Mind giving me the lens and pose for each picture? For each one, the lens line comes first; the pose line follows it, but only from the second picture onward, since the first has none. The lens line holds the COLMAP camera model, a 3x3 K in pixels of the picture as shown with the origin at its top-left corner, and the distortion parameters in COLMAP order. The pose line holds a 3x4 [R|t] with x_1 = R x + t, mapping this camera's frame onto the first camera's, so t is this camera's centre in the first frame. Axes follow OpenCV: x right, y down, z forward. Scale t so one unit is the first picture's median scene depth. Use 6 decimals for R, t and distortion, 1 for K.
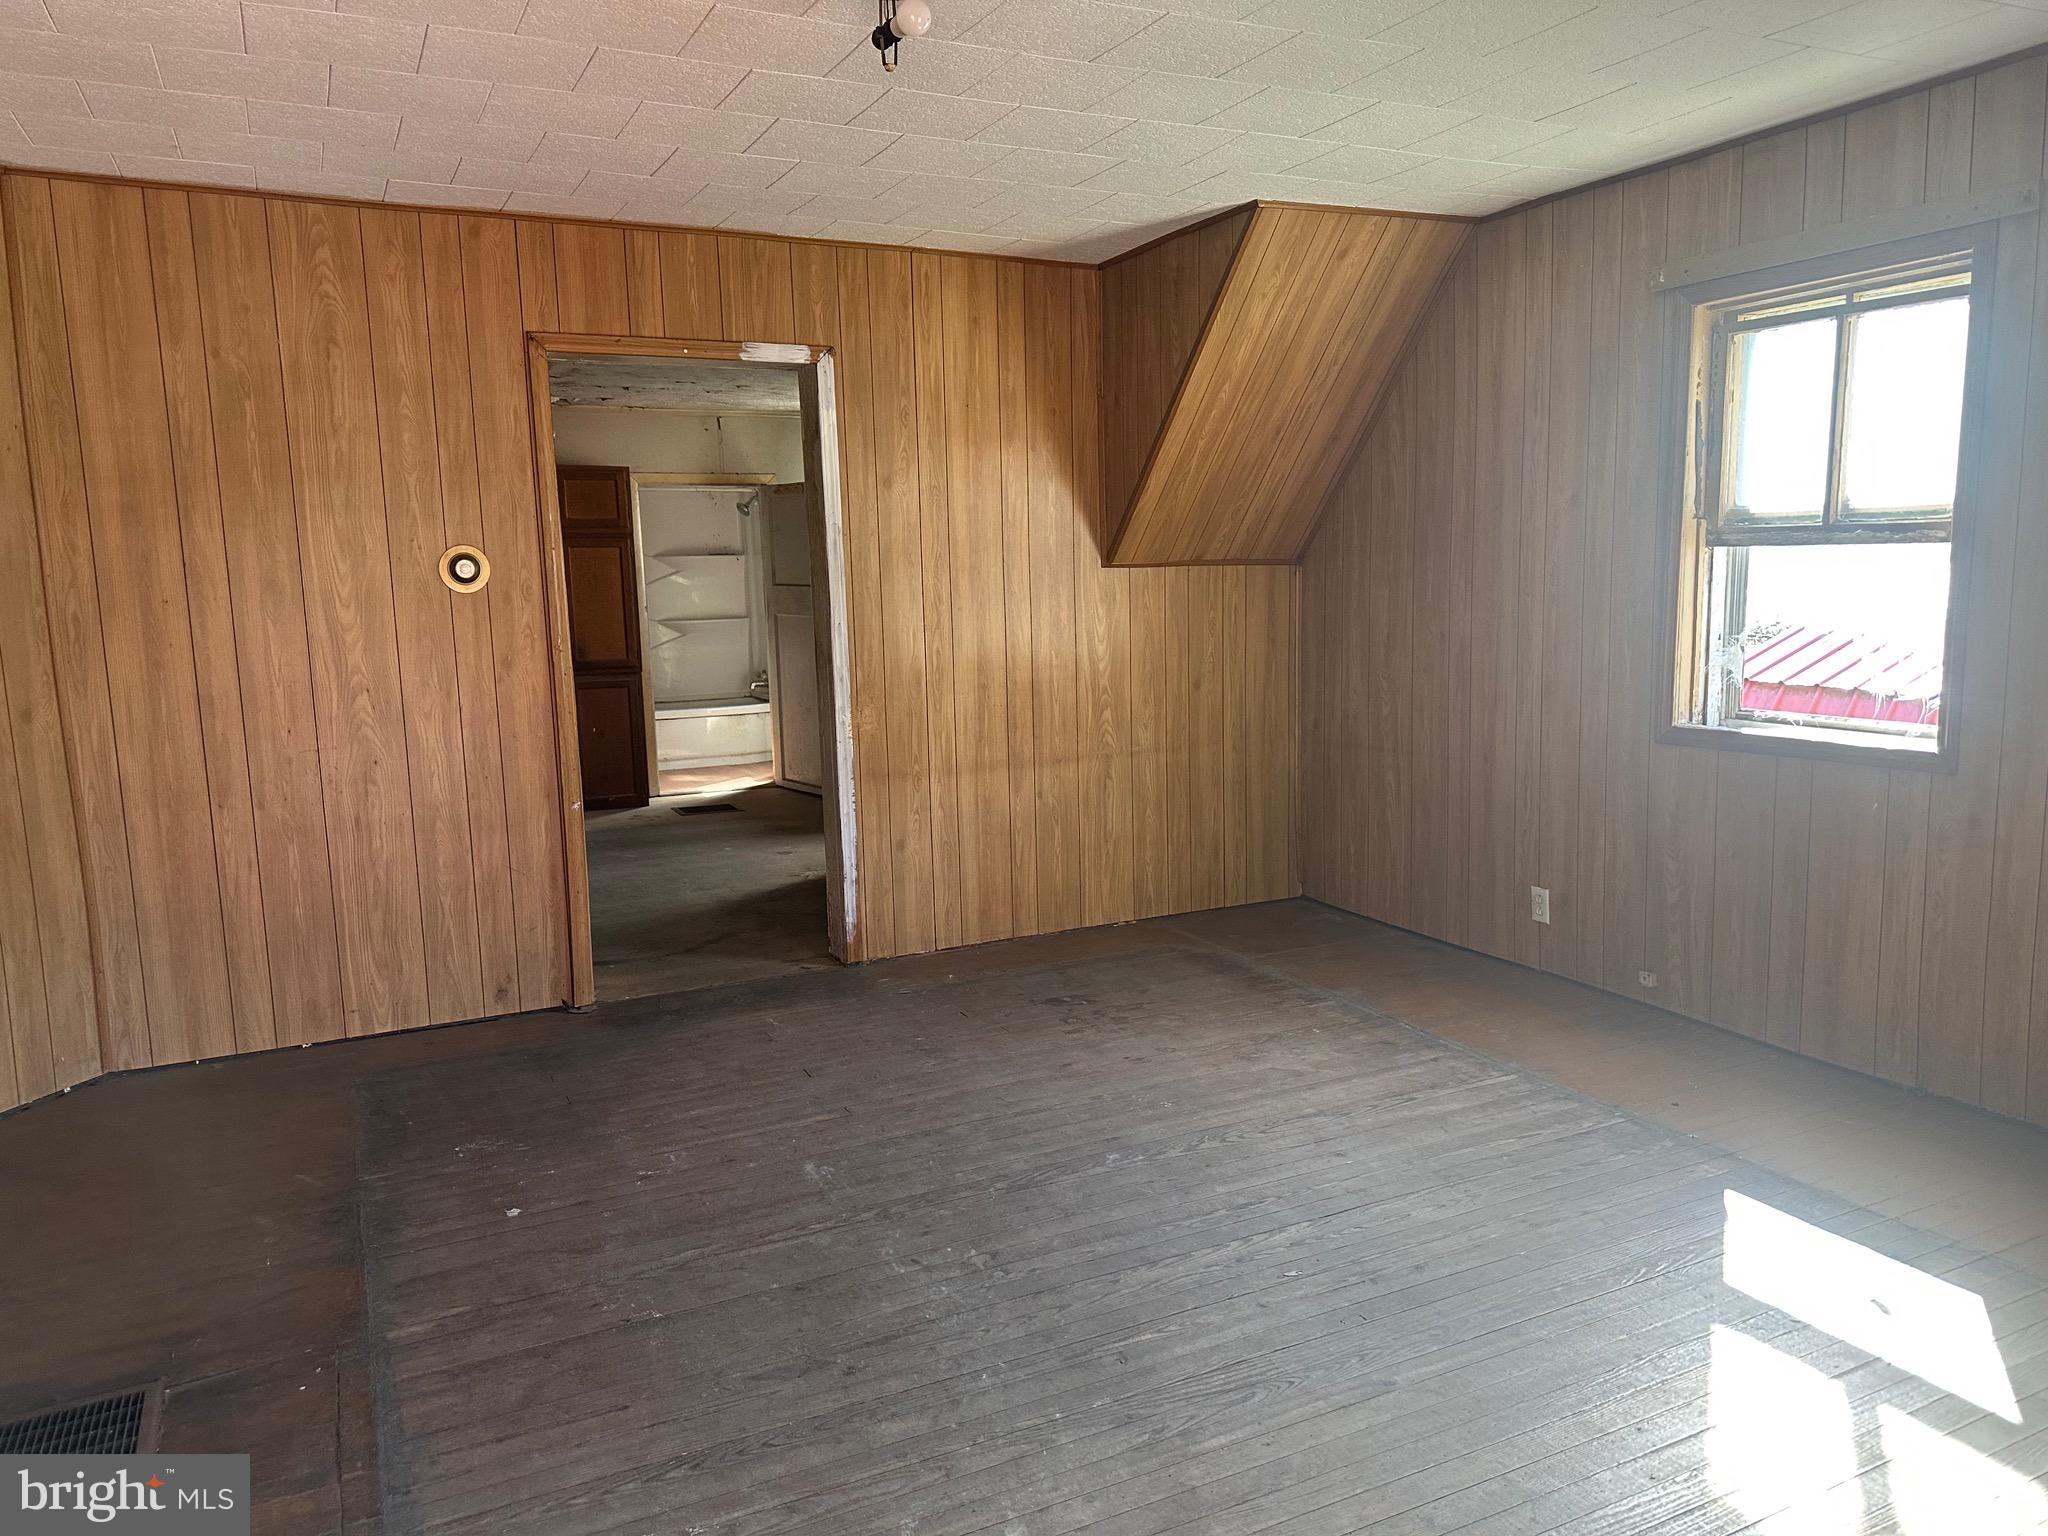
lens RADIAL K [[1445.4, 0, 1026.7], [0, 1445.4, 779.7], [0, 0, 1]] dist [0.040148, -0.032280]
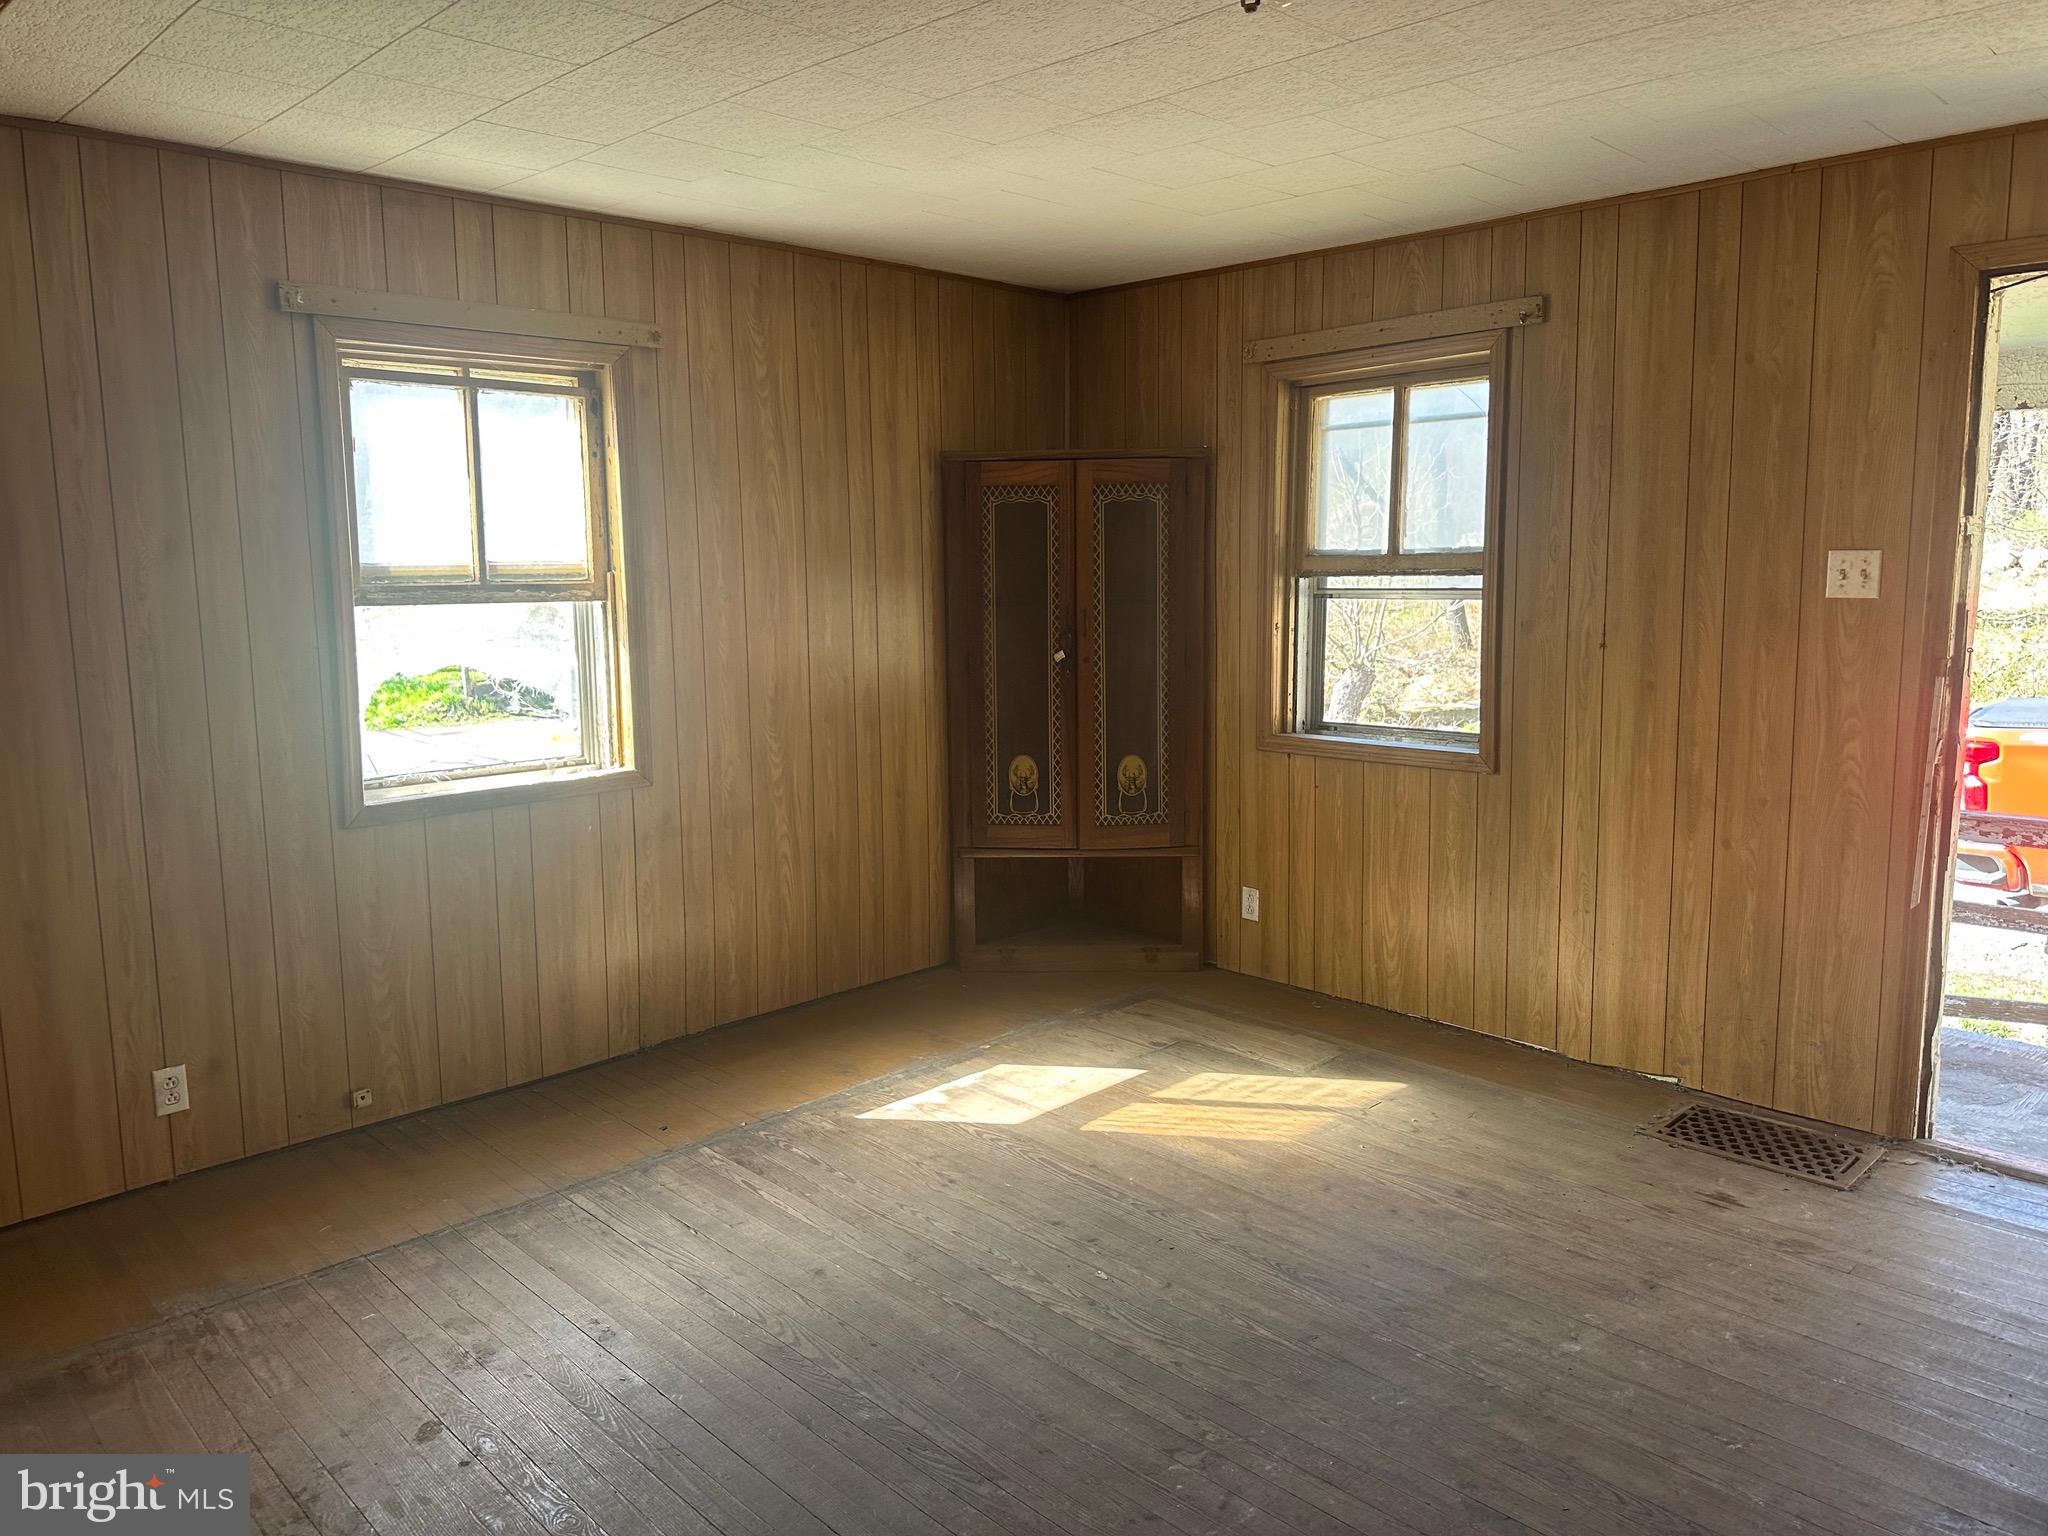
lens RADIAL K [[1445.4, 0, 1021.8], [0, 1445.4, 751.4], [0, 0, 1]] dist [0.040148, -0.032280]
pose [[-0.312867, -0.104695, 0.944009, -0.595406], [0.158868, 0.974135, 0.160689, -0.169636], [-0.936416, 0.200247, -0.288142, 0.994506]]
